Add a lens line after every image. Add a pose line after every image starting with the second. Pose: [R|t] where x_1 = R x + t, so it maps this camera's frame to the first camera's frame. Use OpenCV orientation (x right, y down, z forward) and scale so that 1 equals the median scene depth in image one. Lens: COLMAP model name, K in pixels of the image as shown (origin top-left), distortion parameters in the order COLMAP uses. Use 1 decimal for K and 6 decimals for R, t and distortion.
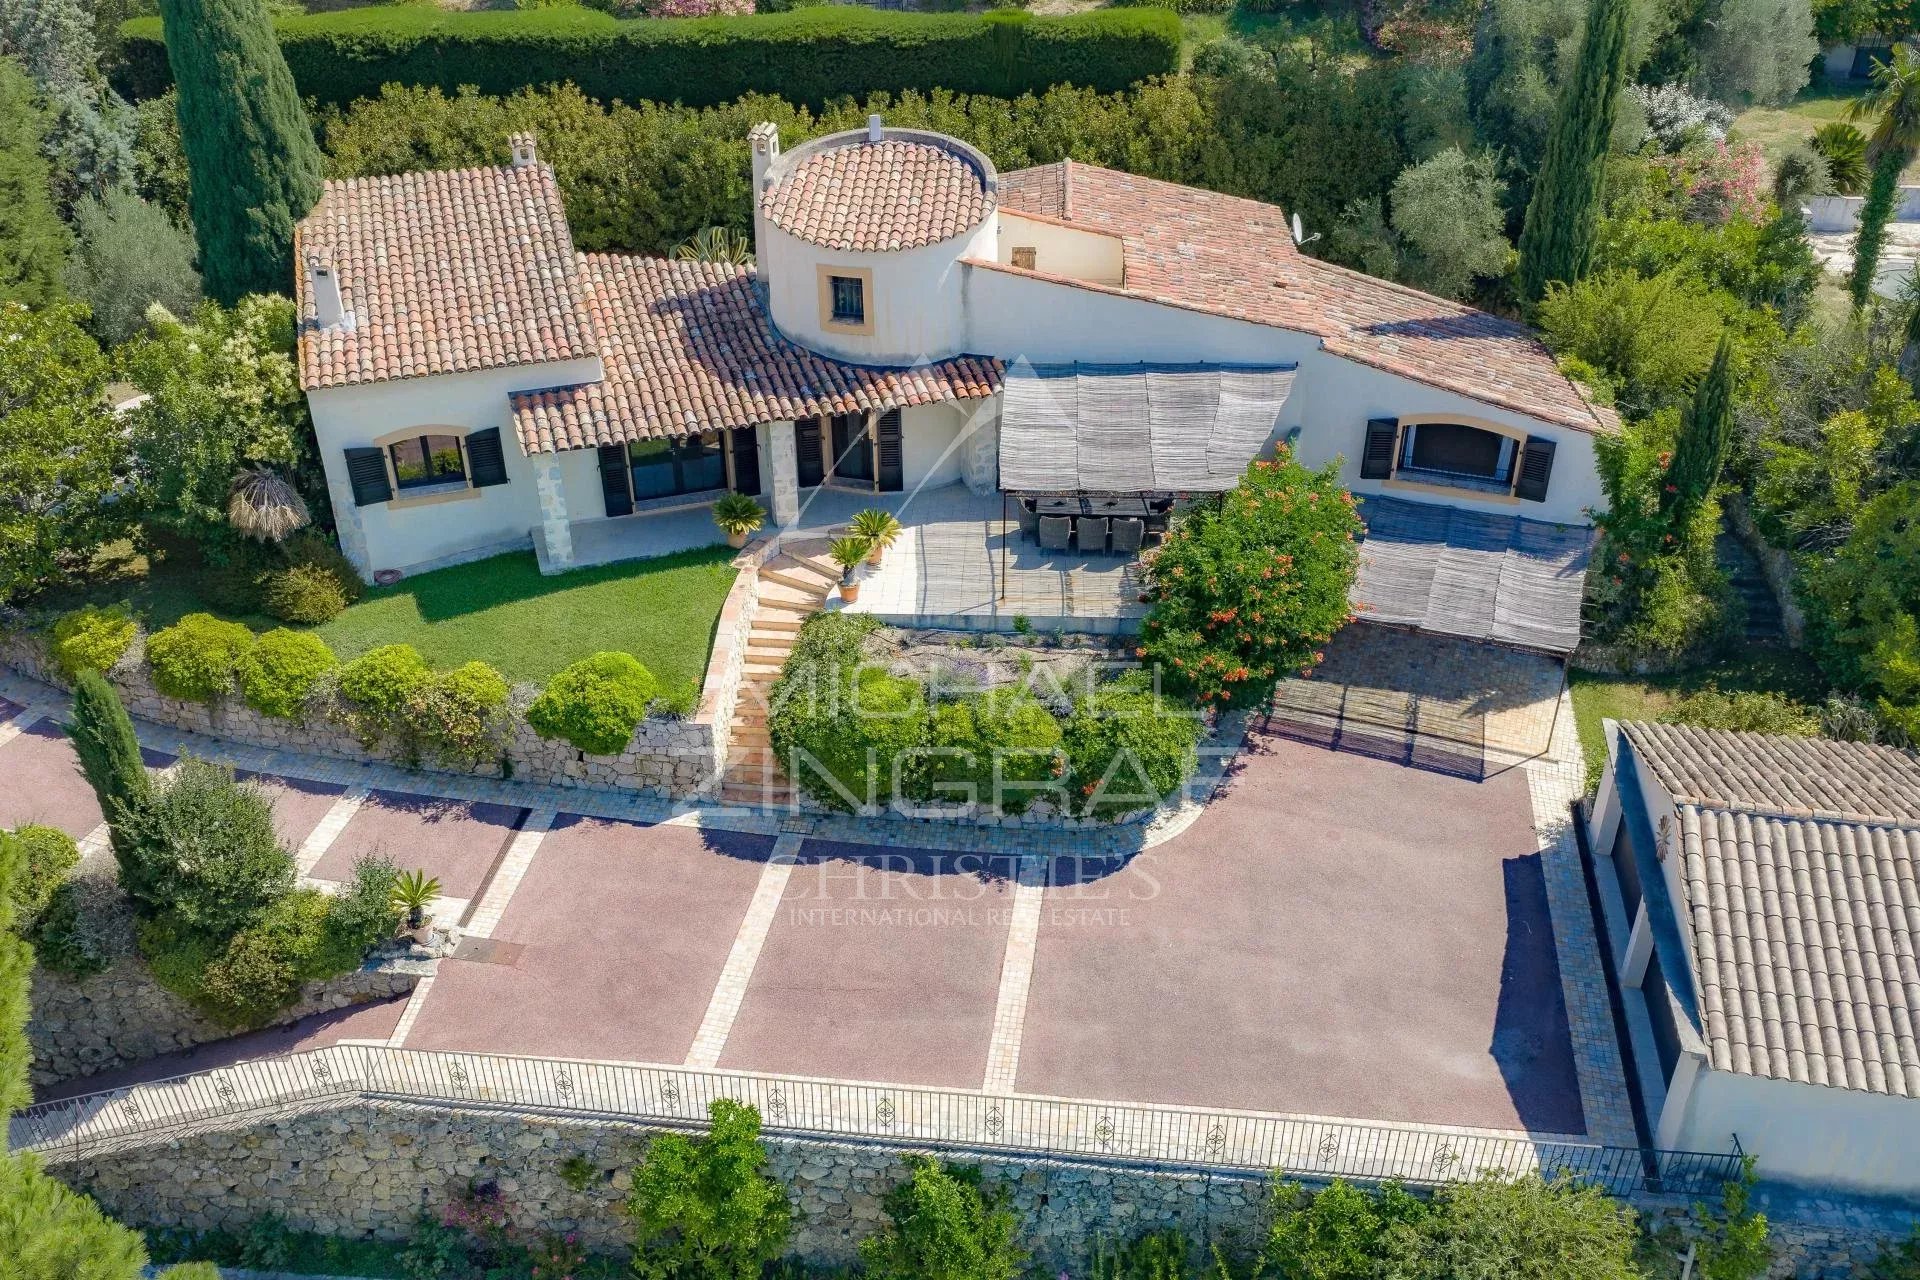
lens RADIAL K [[1573.2, 0, 960.0], [0, 1573.2, 640.0], [0, 0, 1]] dist [0.005636, -0.012702]
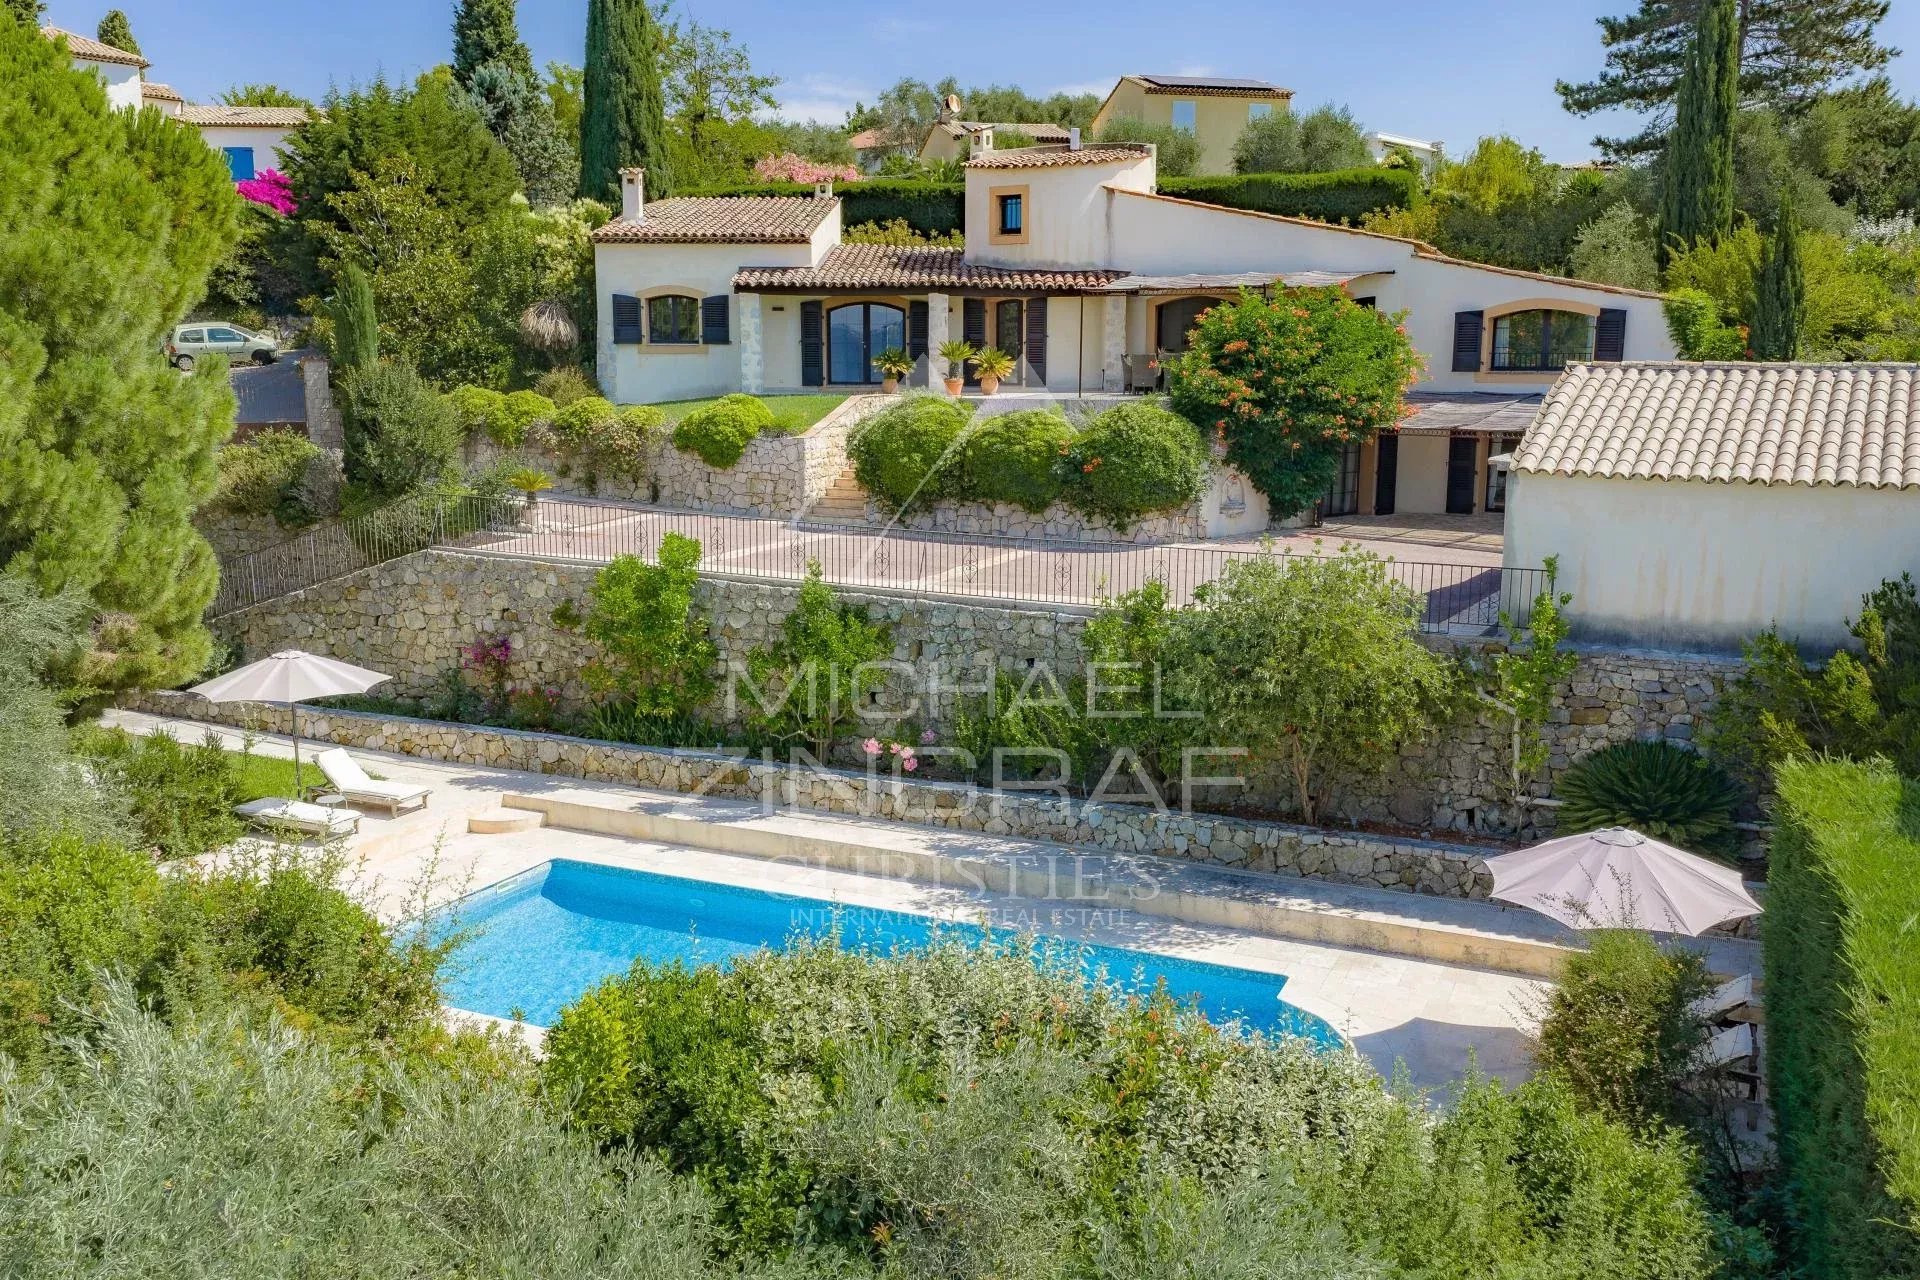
lens RADIAL K [[1578.1, 0, 960.0], [0, 1578.1, 640.0], [0, 0, 1]] dist [0.008309, -0.012304]
pose [[0.944767, 0.068967, -0.320404, 0.315322], [-0.180328, 0.925713, -0.332470, 0.518416], [0.273673, 0.371885, 0.887020, 0.020363]]
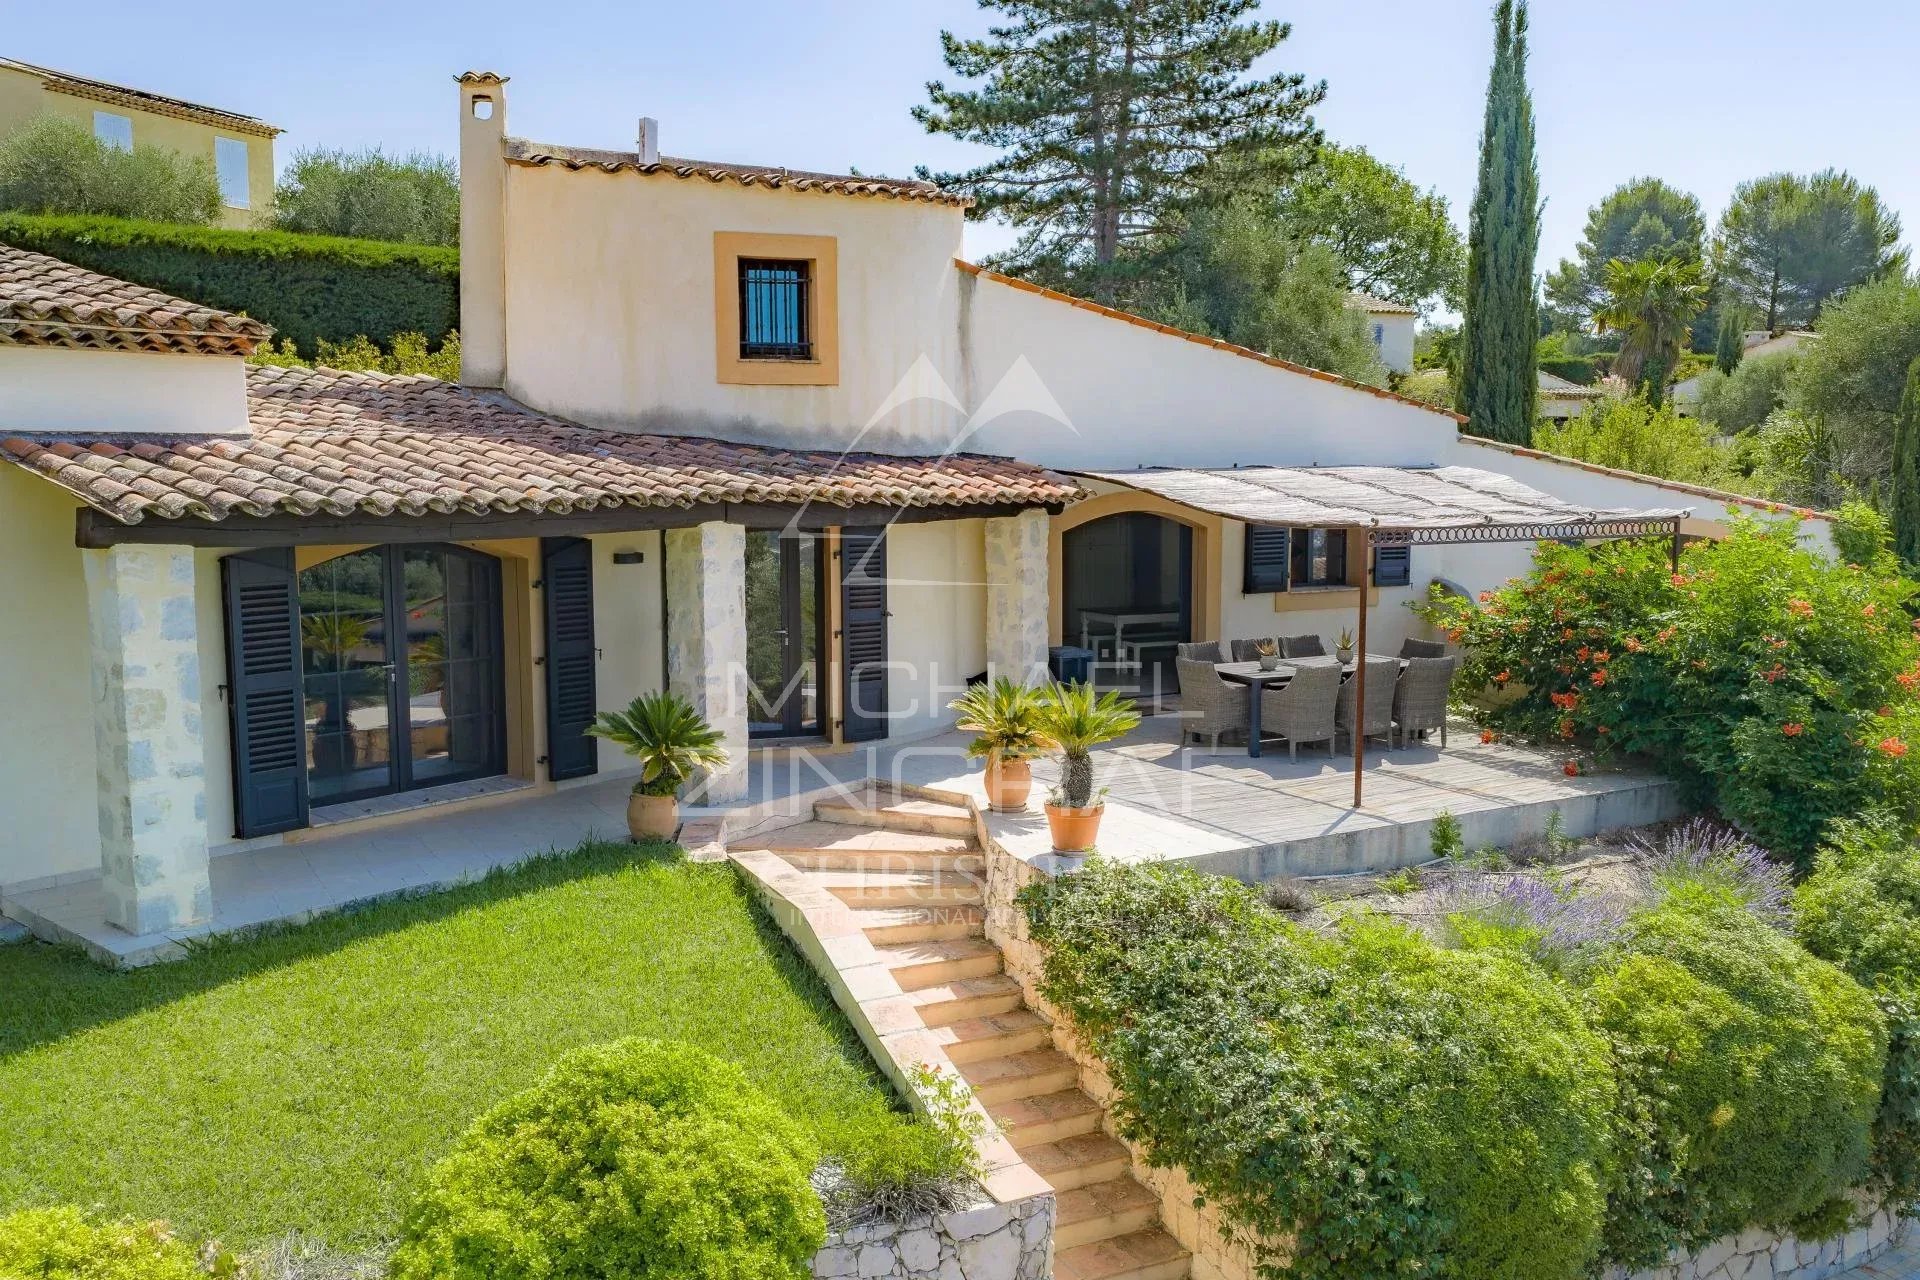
lens RADIAL K [[1573.2, 0, 960.0], [0, 1573.2, 640.0], [0, 0, 1]] dist [0.005636, -0.012702]
pose [[0.856965, -0.048928, 0.513046, -0.272608], [0.266653, 0.893975, -0.360146, 0.053833], [-0.441029, 0.445438, 0.779152, 0.671851]]
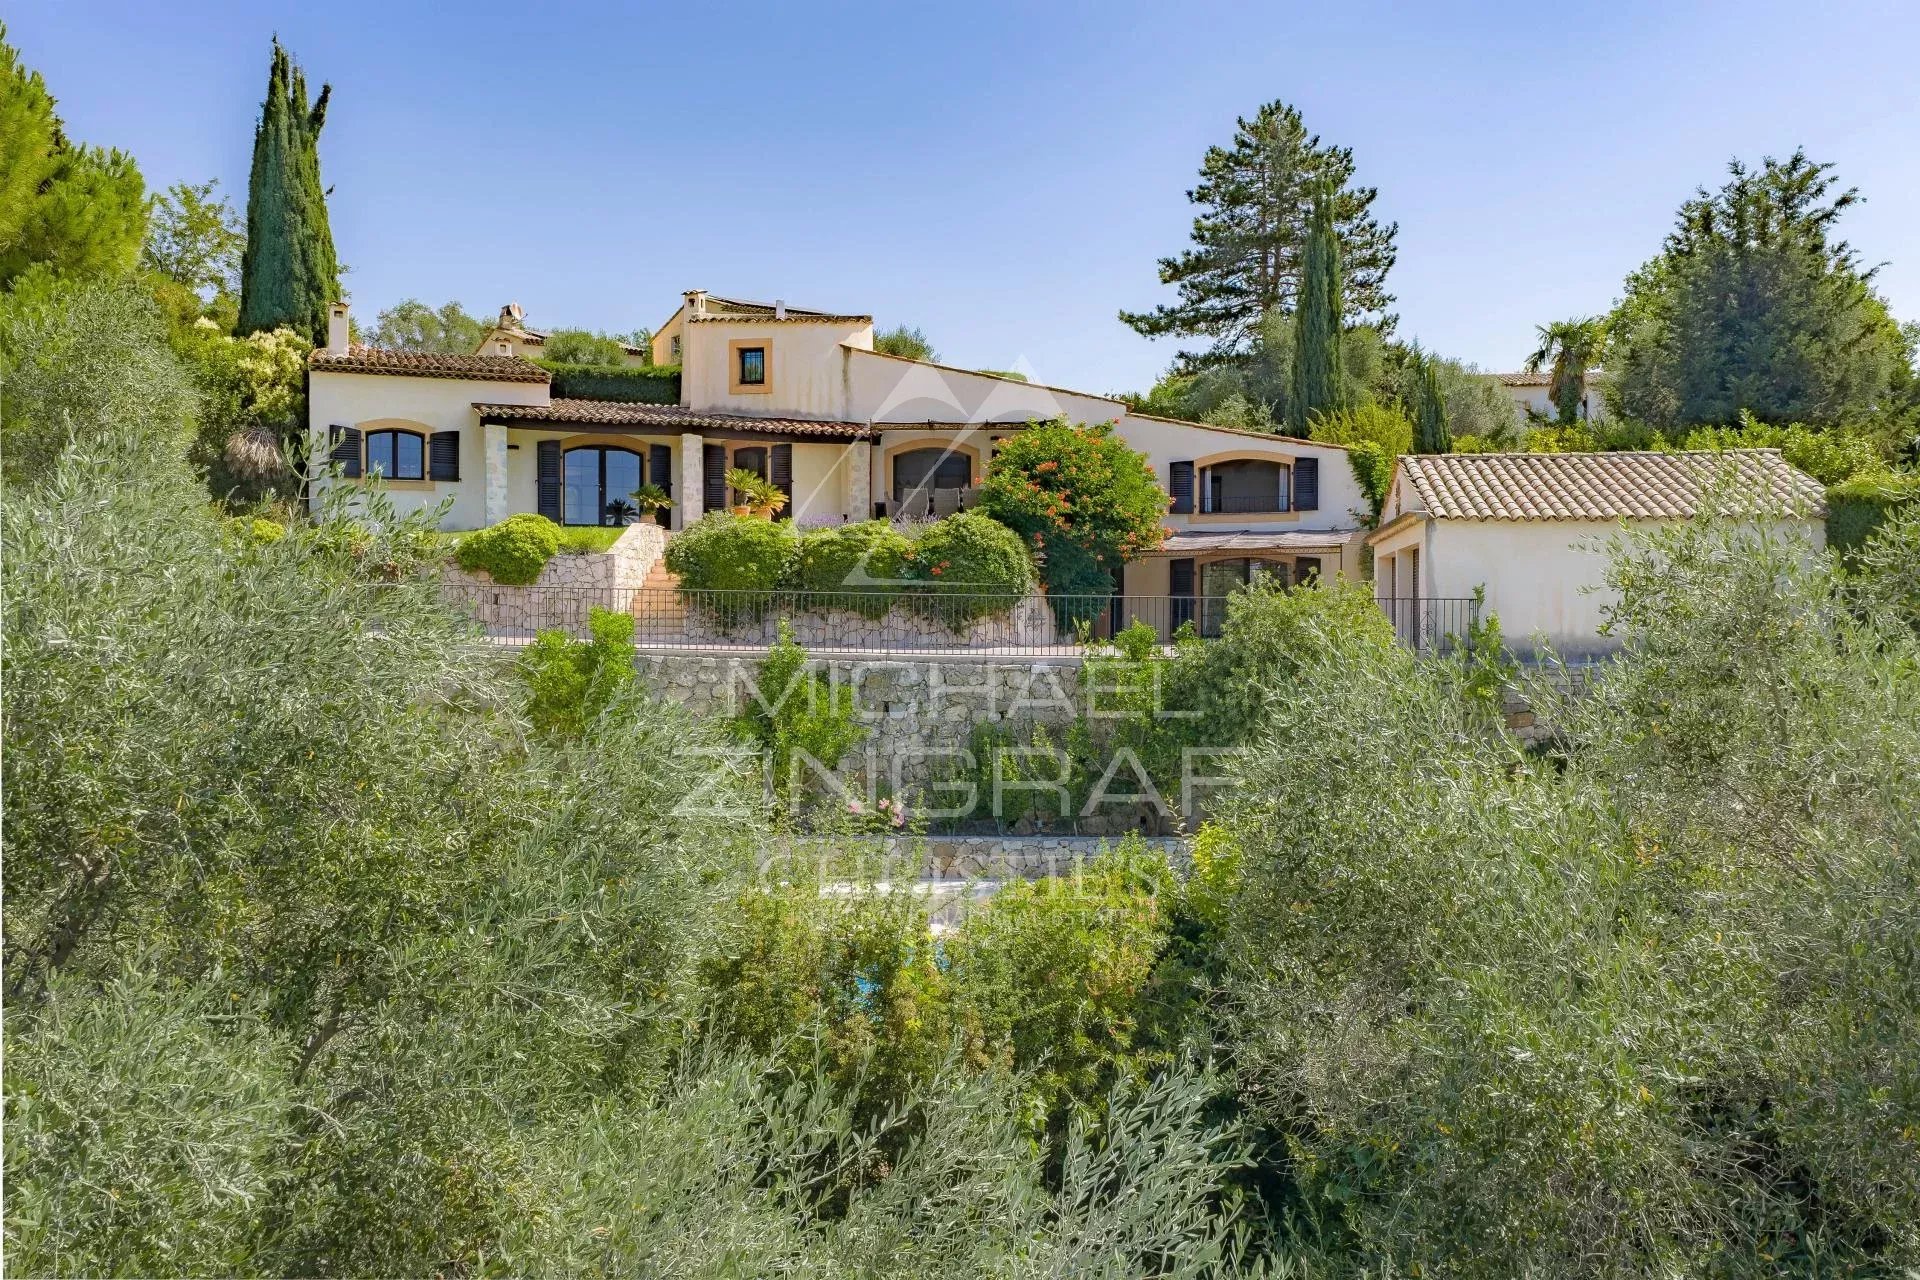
lens RADIAL K [[1573.2, 0, 960.0], [0, 1573.2, 640.0], [0, 0, 1]] dist [0.005636, -0.012702]
pose [[0.998816, 0.009508, 0.047714, 0.038125], [0.016429, 0.857189, -0.514740, 0.642729], [-0.045794, 0.514915, 0.856017, 0.020436]]
